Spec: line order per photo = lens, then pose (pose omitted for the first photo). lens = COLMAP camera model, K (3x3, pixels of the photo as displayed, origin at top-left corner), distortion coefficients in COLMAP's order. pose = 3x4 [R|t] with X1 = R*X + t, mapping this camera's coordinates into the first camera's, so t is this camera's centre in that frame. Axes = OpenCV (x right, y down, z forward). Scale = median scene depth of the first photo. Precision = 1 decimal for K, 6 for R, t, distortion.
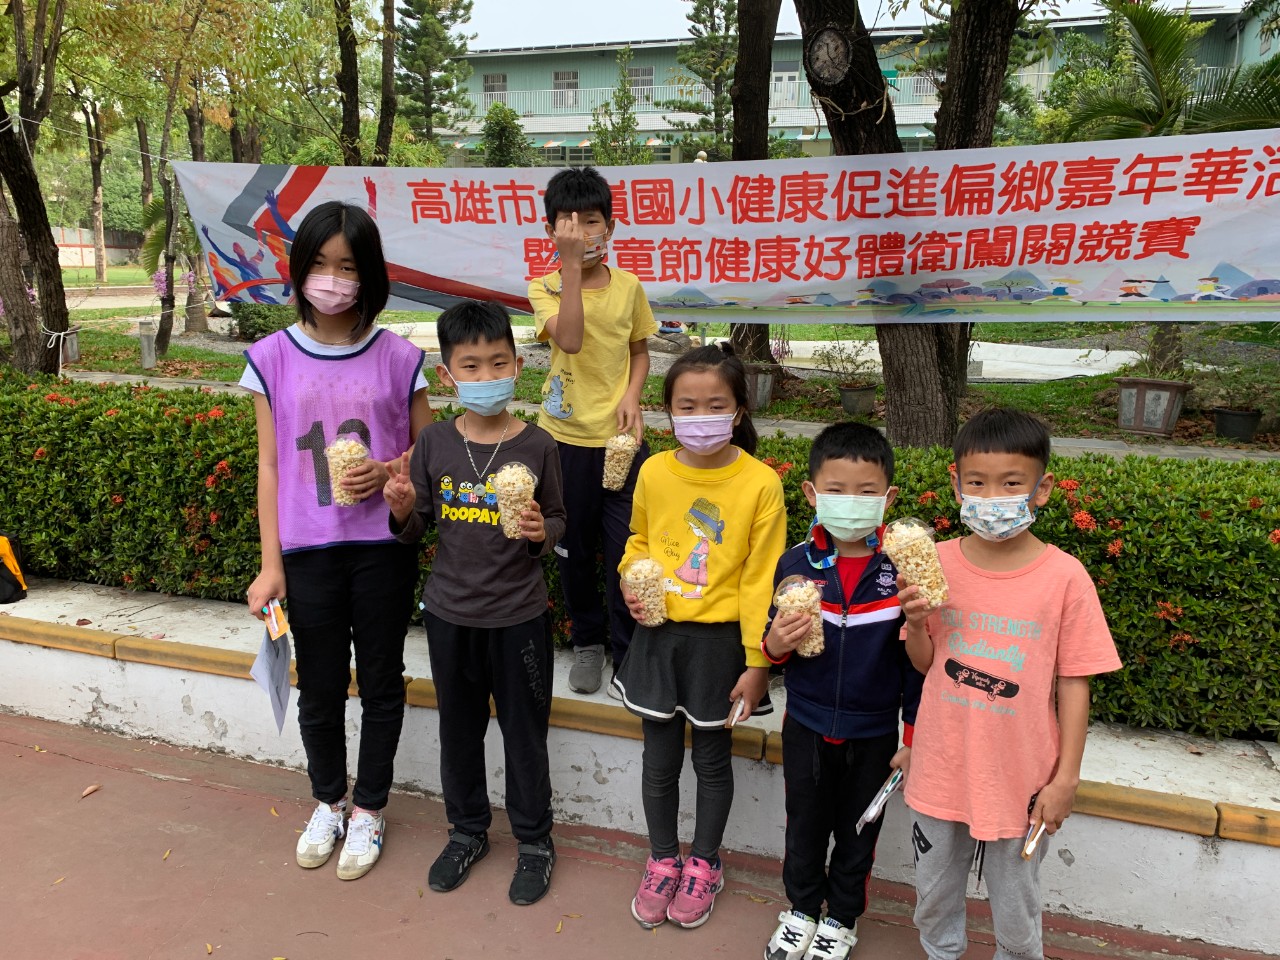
lens RADIAL K [[984.2, 0, 645.5], [0, 984.2, 479.7], [0, 0, 1]] dist [0.008199, -0.002549]
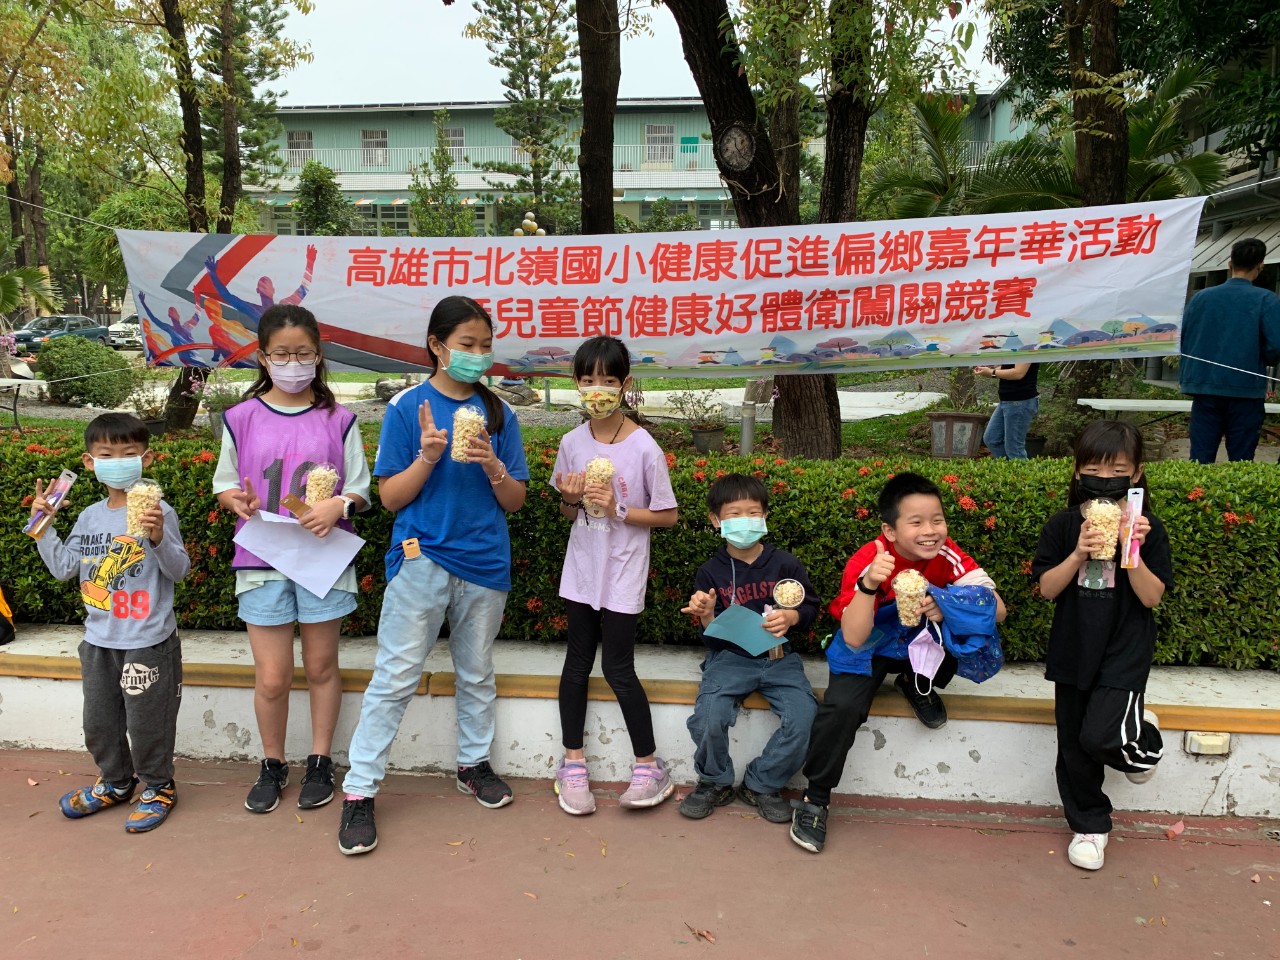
lens RADIAL K [[984.2, 0, 646.4], [0, 984.2, 491.7], [0, 0, 1]] dist [0.008199, -0.002549]
pose [[0.981467, -0.044244, 0.186455, -0.152520], [0.052195, 0.997915, -0.037952, 0.036303], [-0.184387, 0.046981, 0.981730, -0.150295]]
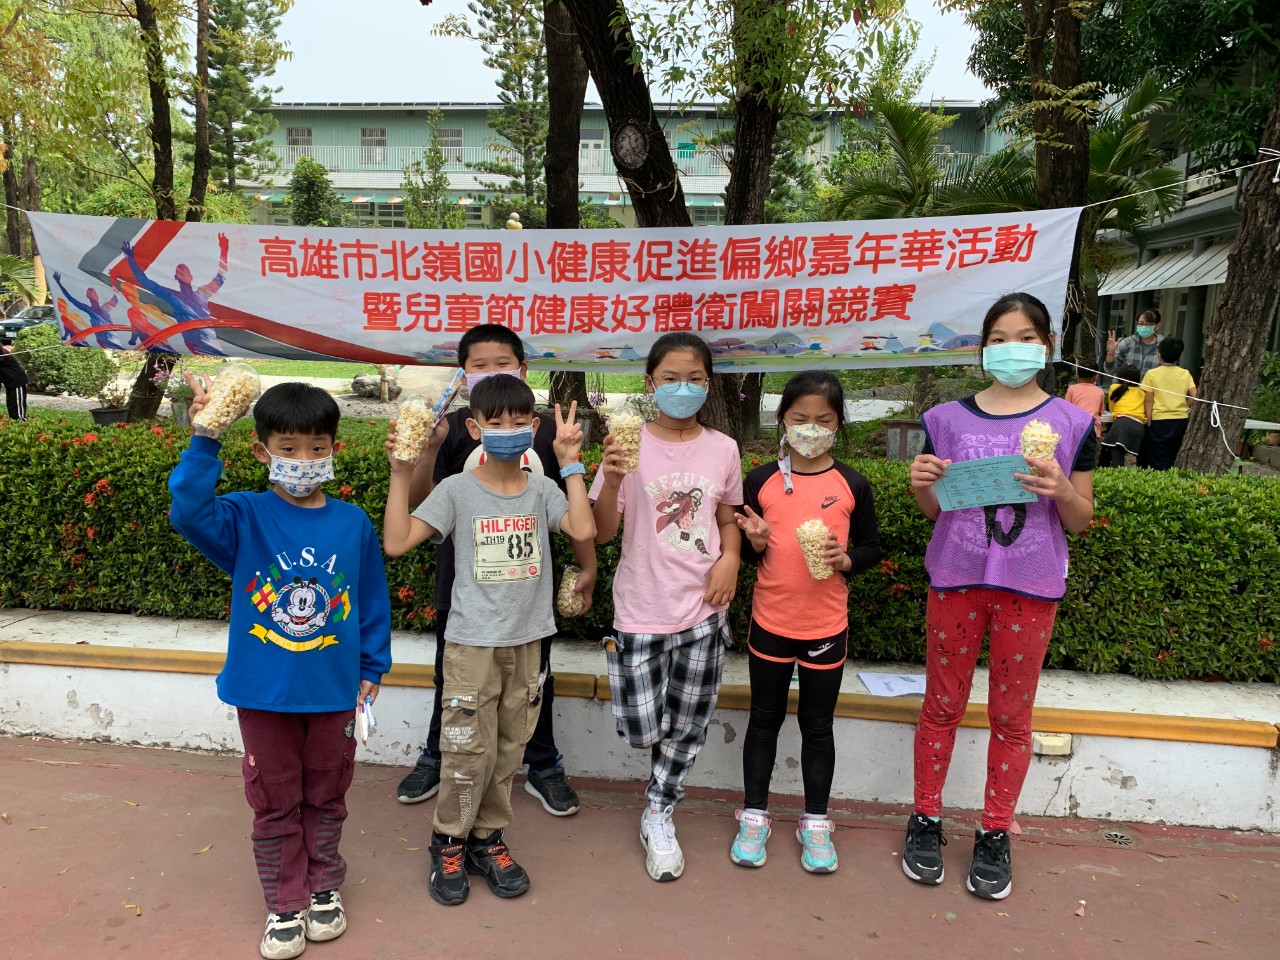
lens RADIAL K [[984.2, 0, 647.6], [0, 984.2, 486.5], [0, 0, 1]] dist [0.008199, -0.002549]
pose [[0.982021, -0.019889, 0.187723, -0.030862], [0.029278, 0.998448, -0.047376, 0.052277], [-0.186489, 0.052020, 0.981079, -0.179351]]
